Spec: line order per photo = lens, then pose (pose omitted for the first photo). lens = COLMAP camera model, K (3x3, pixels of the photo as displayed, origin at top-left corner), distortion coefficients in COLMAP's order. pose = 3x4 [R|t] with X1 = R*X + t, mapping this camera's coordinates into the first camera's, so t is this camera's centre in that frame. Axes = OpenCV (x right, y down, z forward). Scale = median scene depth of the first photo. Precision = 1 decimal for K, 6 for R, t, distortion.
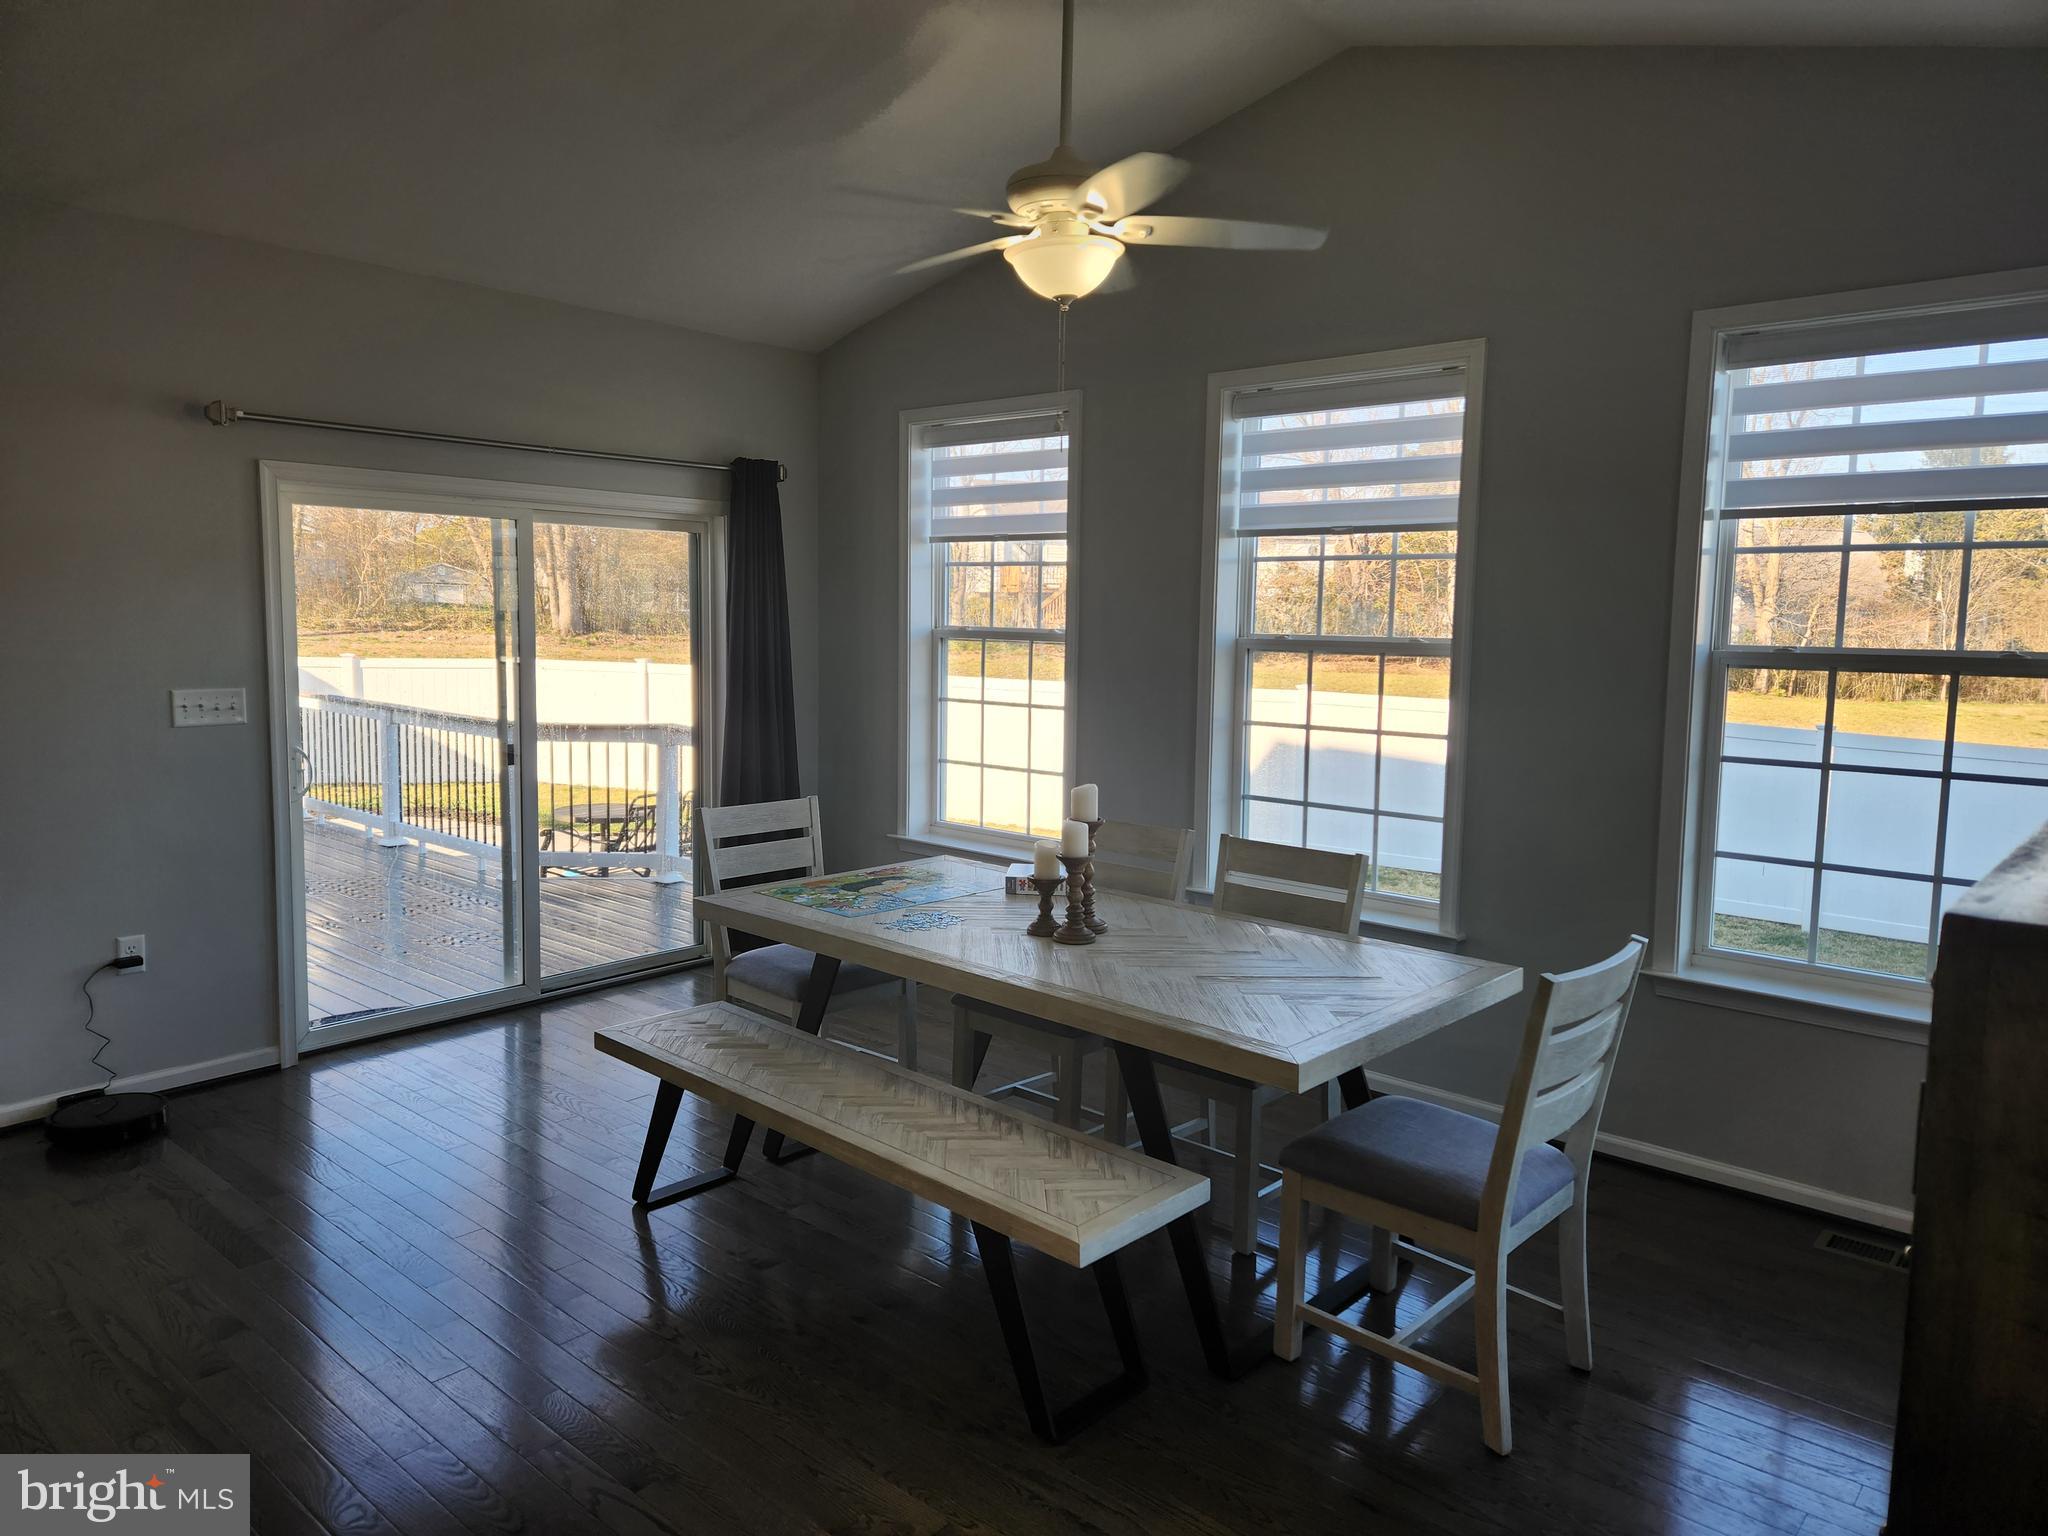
lens RADIAL K [[1368.4, 0, 1013.8], [0, 1368.4, 769.2], [0, 0, 1]] dist [0.057144, -0.001504]
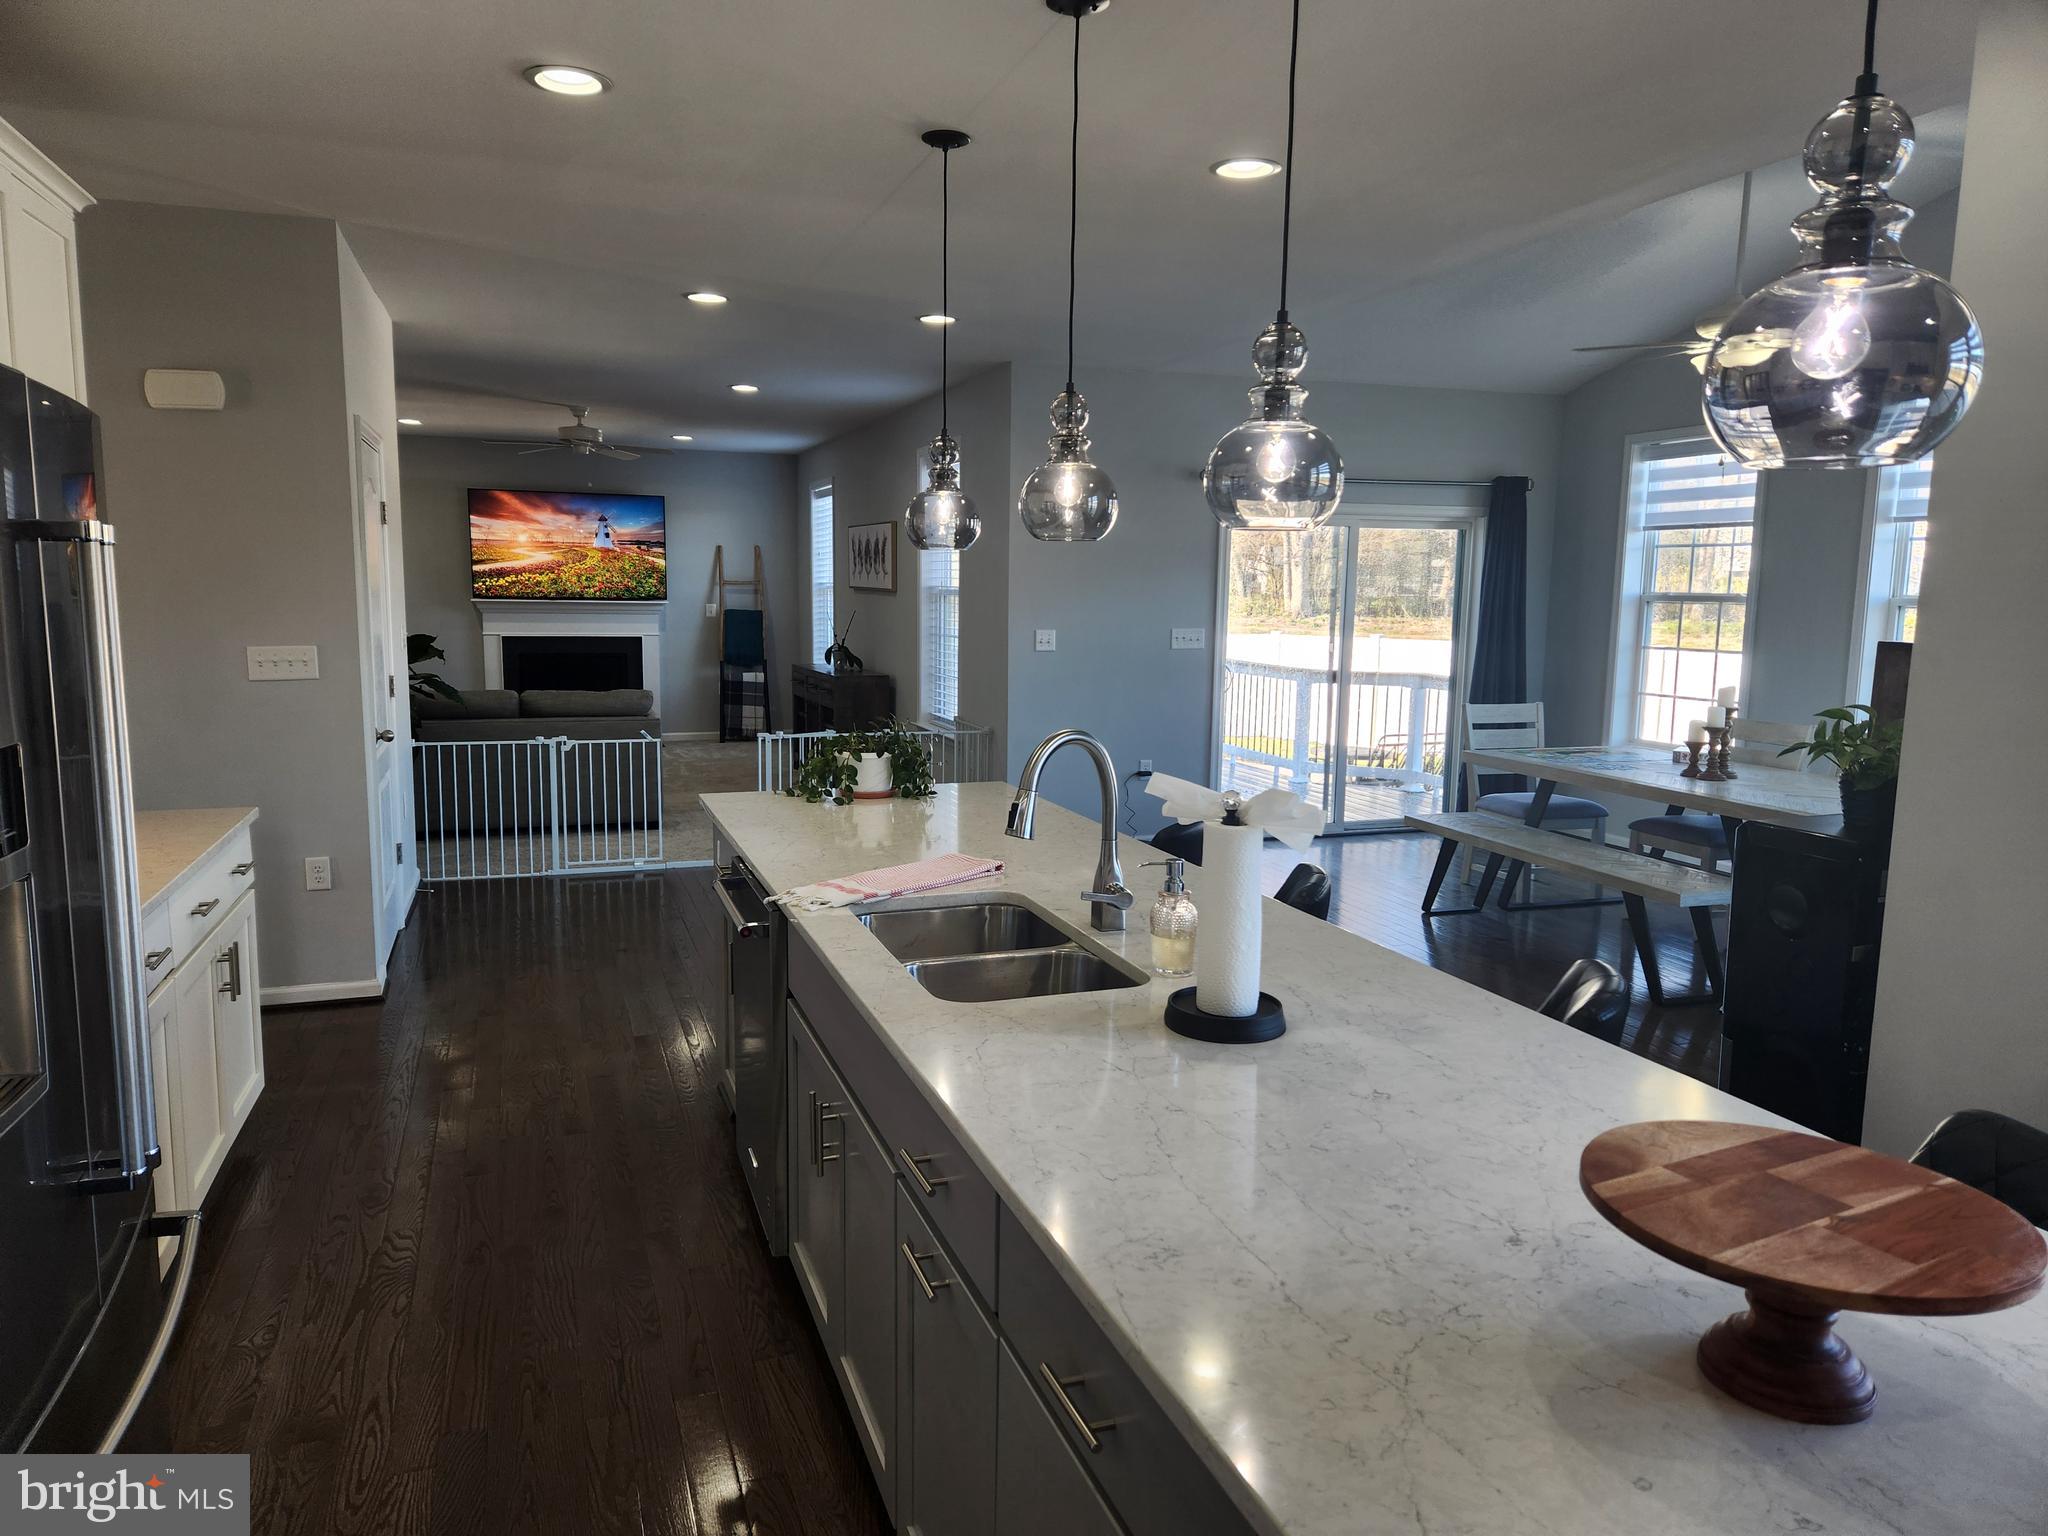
lens RADIAL K [[1368.4, 0, 1013.8], [0, 1368.4, 769.2], [0, 0, 1]] dist [0.057144, -0.001504]
pose [[0.876766, 0.058967, -0.477288, 0.069561], [-0.054185, 0.998247, 0.023793, 0.079876], [0.477855, 0.005001, 0.878425, -0.562762]]
